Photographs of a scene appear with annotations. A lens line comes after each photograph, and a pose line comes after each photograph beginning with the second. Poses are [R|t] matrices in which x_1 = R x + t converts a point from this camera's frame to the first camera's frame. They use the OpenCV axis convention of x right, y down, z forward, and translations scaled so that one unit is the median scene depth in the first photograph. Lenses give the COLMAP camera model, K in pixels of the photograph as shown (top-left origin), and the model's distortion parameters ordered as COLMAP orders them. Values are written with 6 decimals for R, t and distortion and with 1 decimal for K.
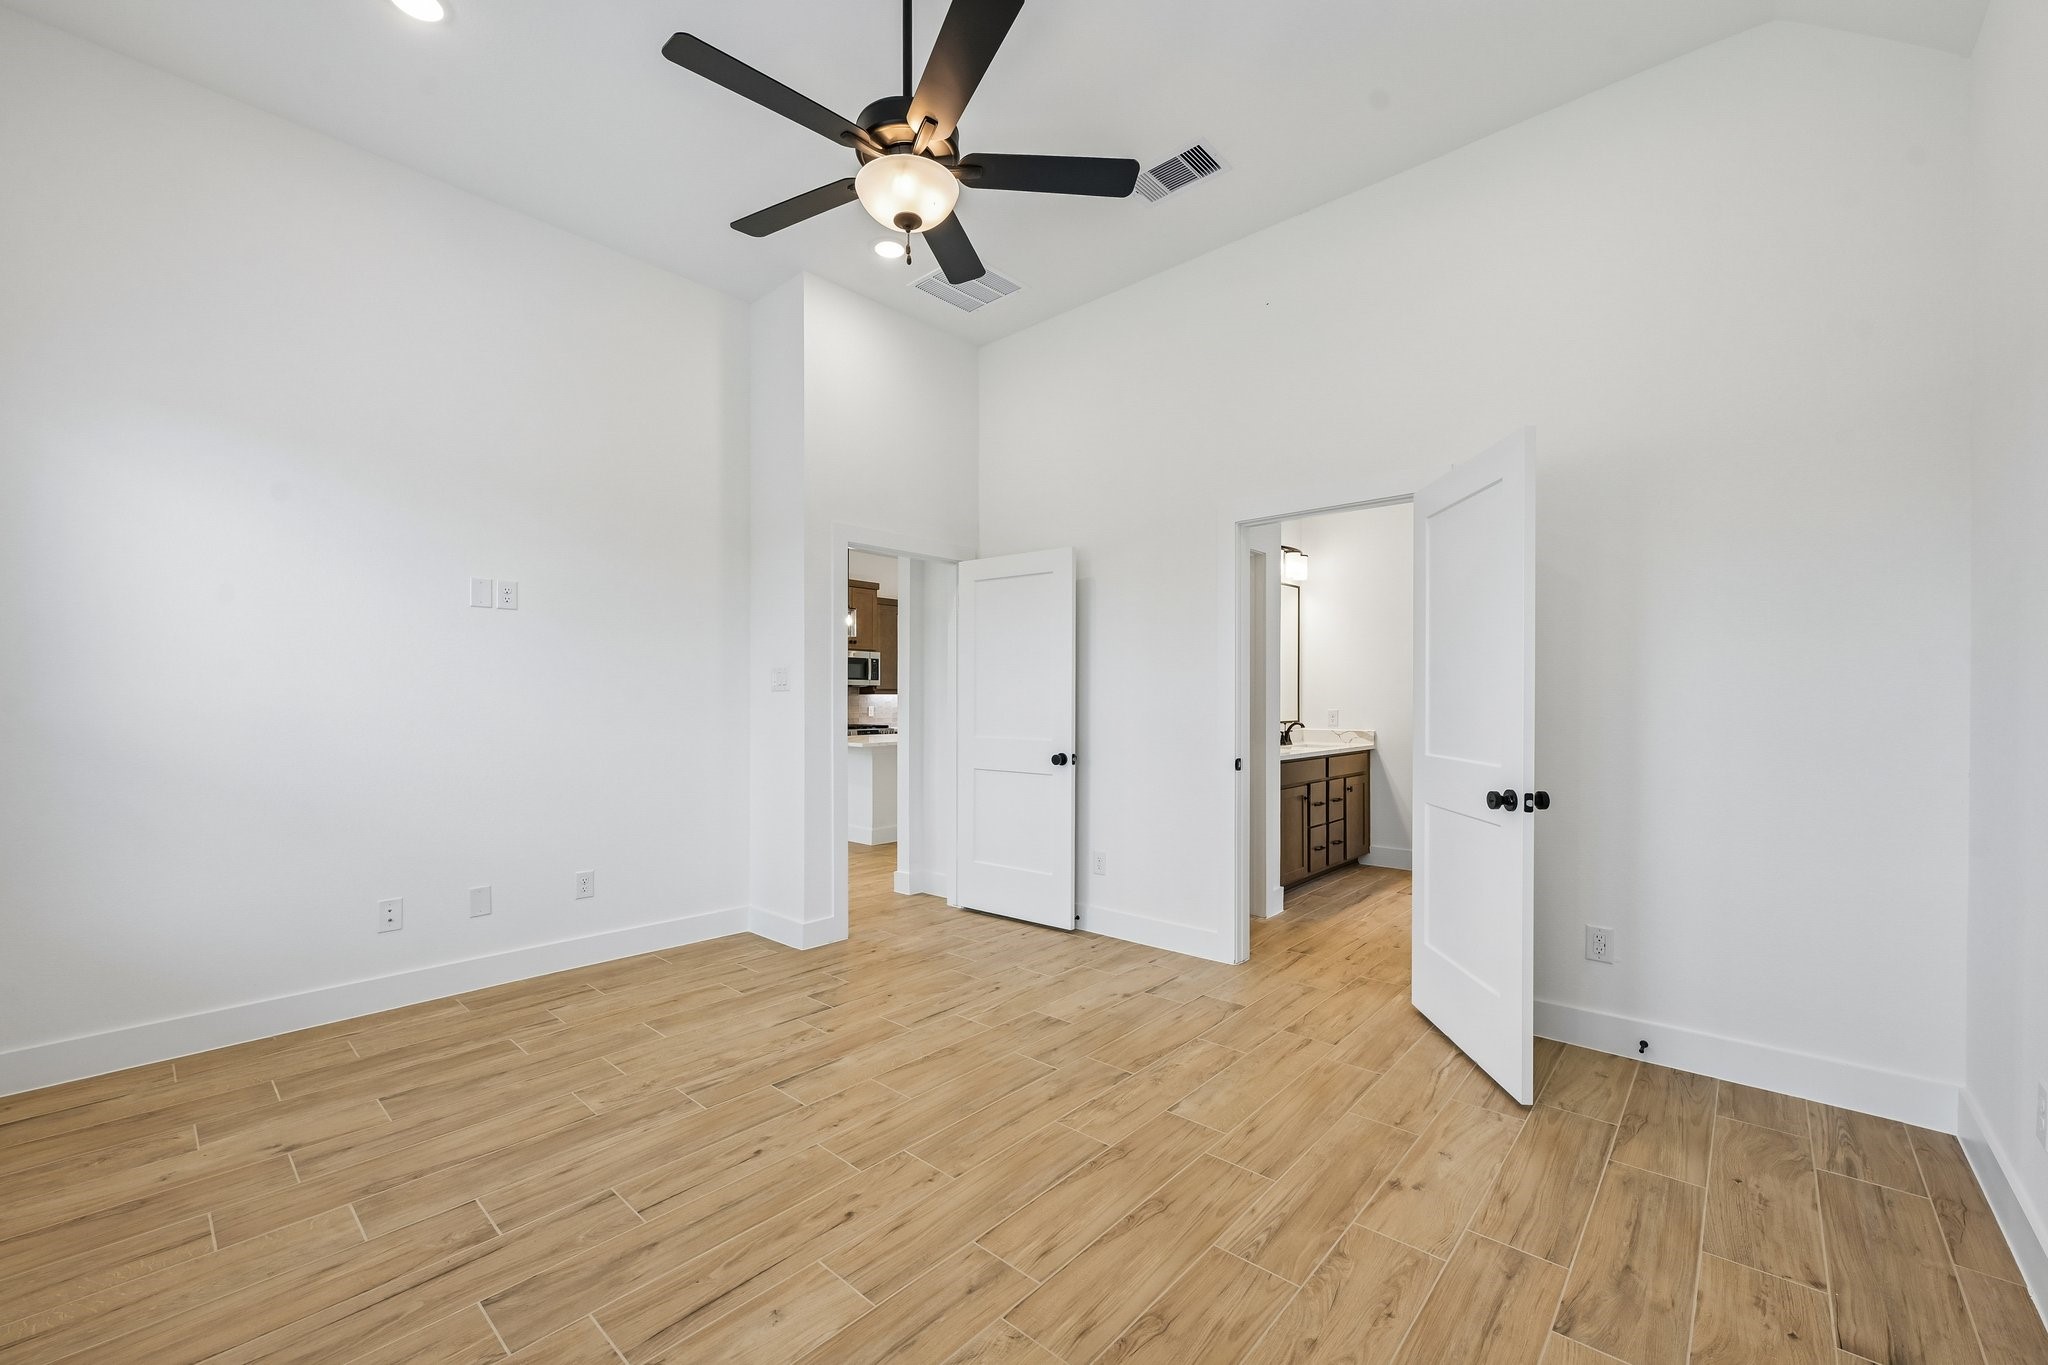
lens RADIAL K [[815.9, 0, 1024.3], [0, 815.9, 698.4], [0, 0, 1]] dist [0.000470, 0.000543]
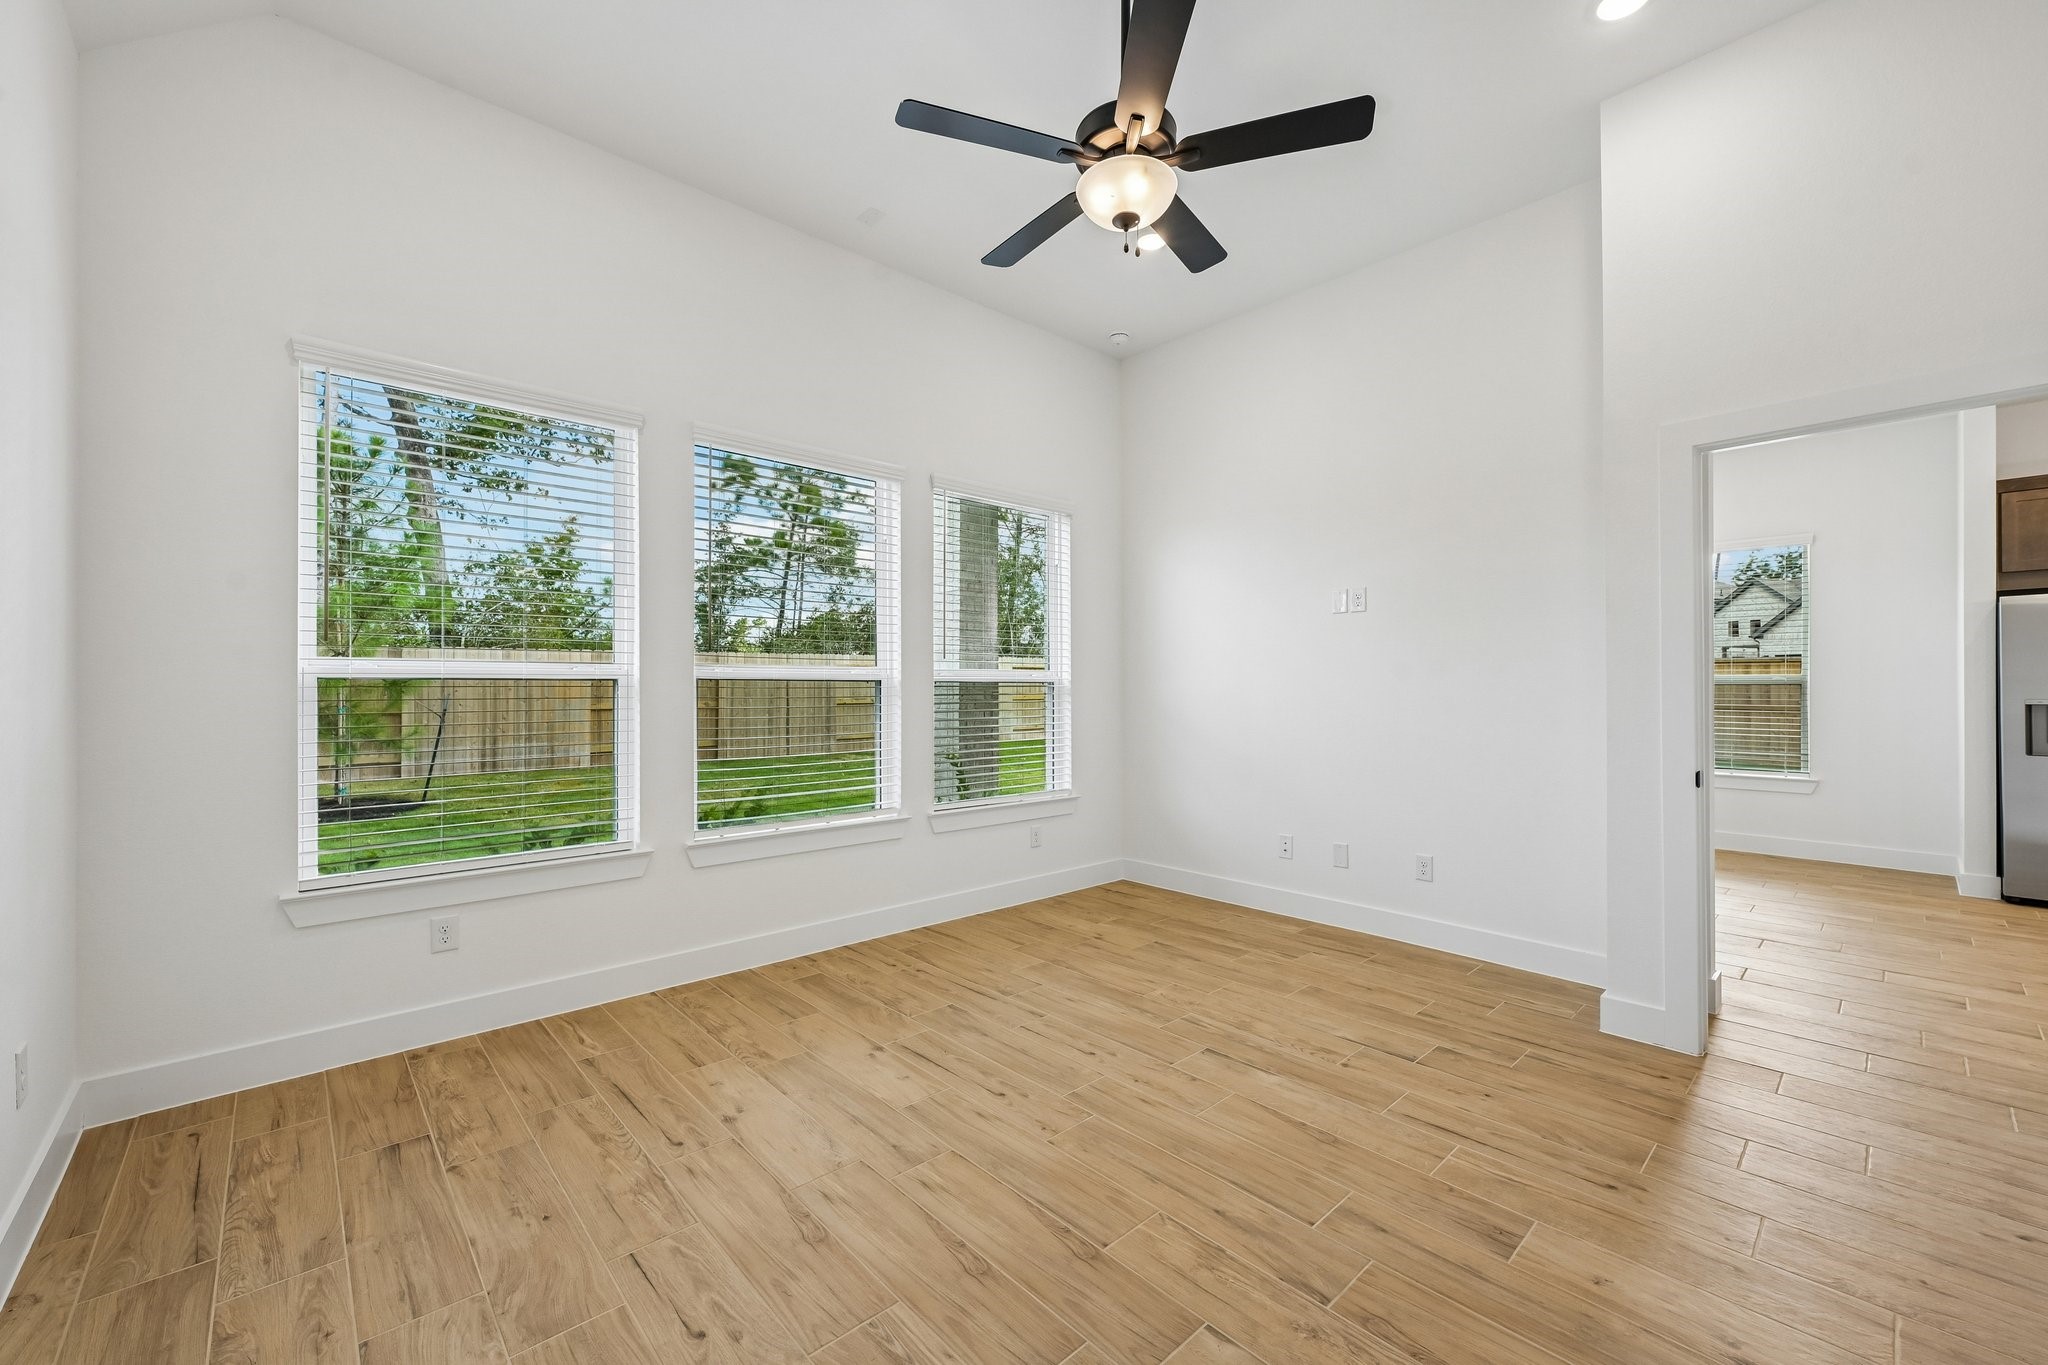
lens RADIAL K [[815.9, 0, 1025.2], [0, 815.9, 685.7], [0, 0, 1]] dist [0.000470, 0.000543]
pose [[-0.095020, -0.006817, -0.995452, 0.837637], [0.004867, 0.999961, -0.007312, 0.003738], [0.995463, -0.005539, -0.094984, 0.923817]]
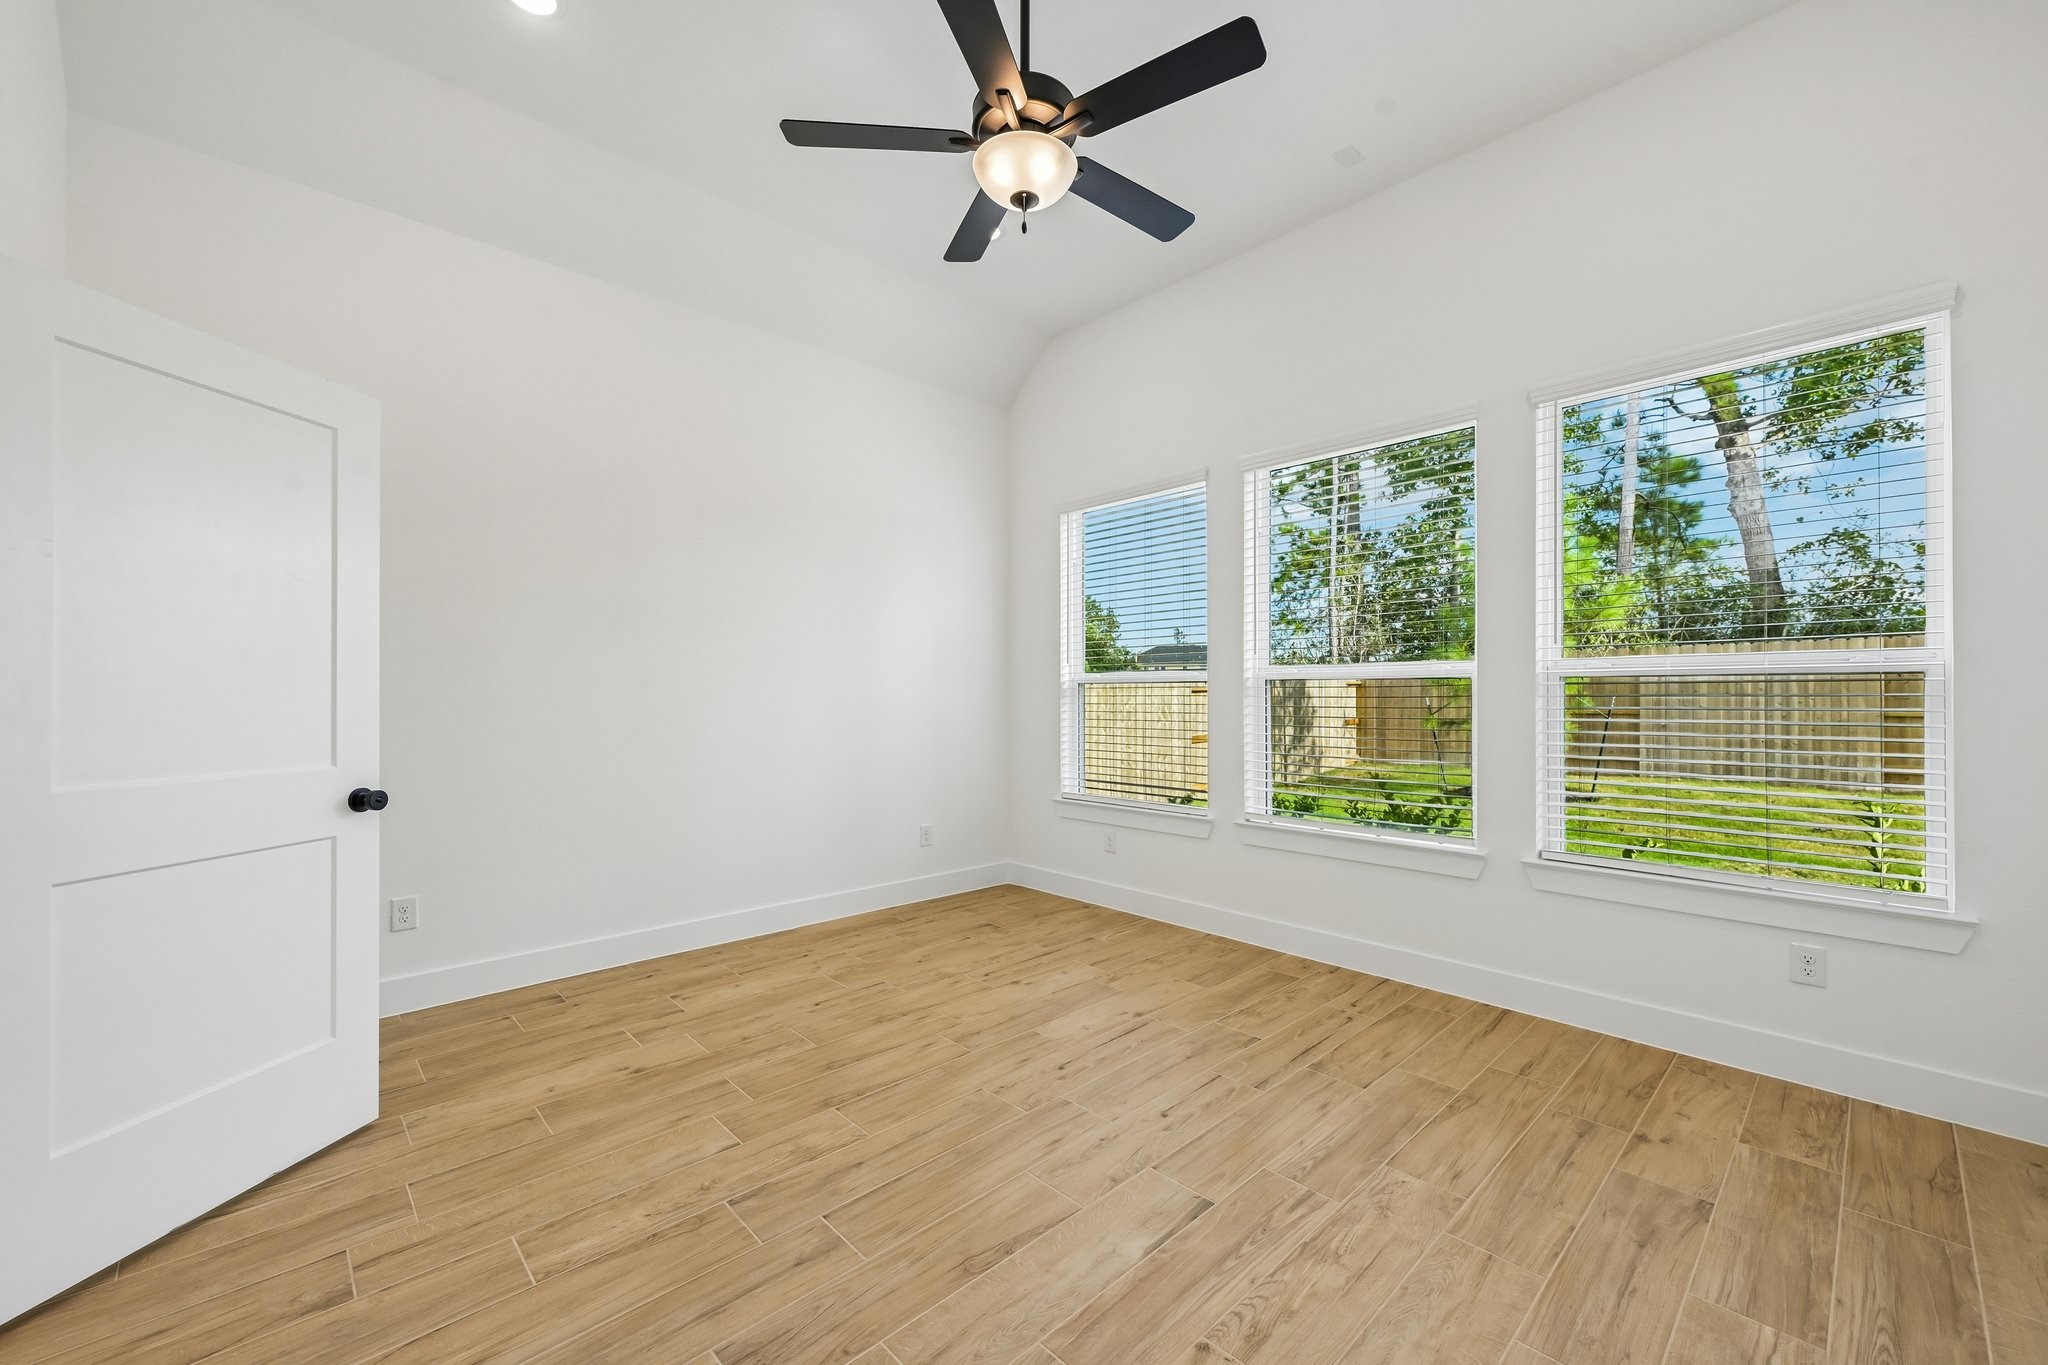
lens RADIAL K [[815.9, 0, 1019.4], [0, 815.9, 691.0], [0, 0, 1]] dist [0.000470, 0.000543]
pose [[-0.995923, 0.001236, 0.090204, -0.213379], [0.000776, 0.999987, -0.005131, 0.010498], [-0.090209, -0.005040, -0.995910, 1.877060]]
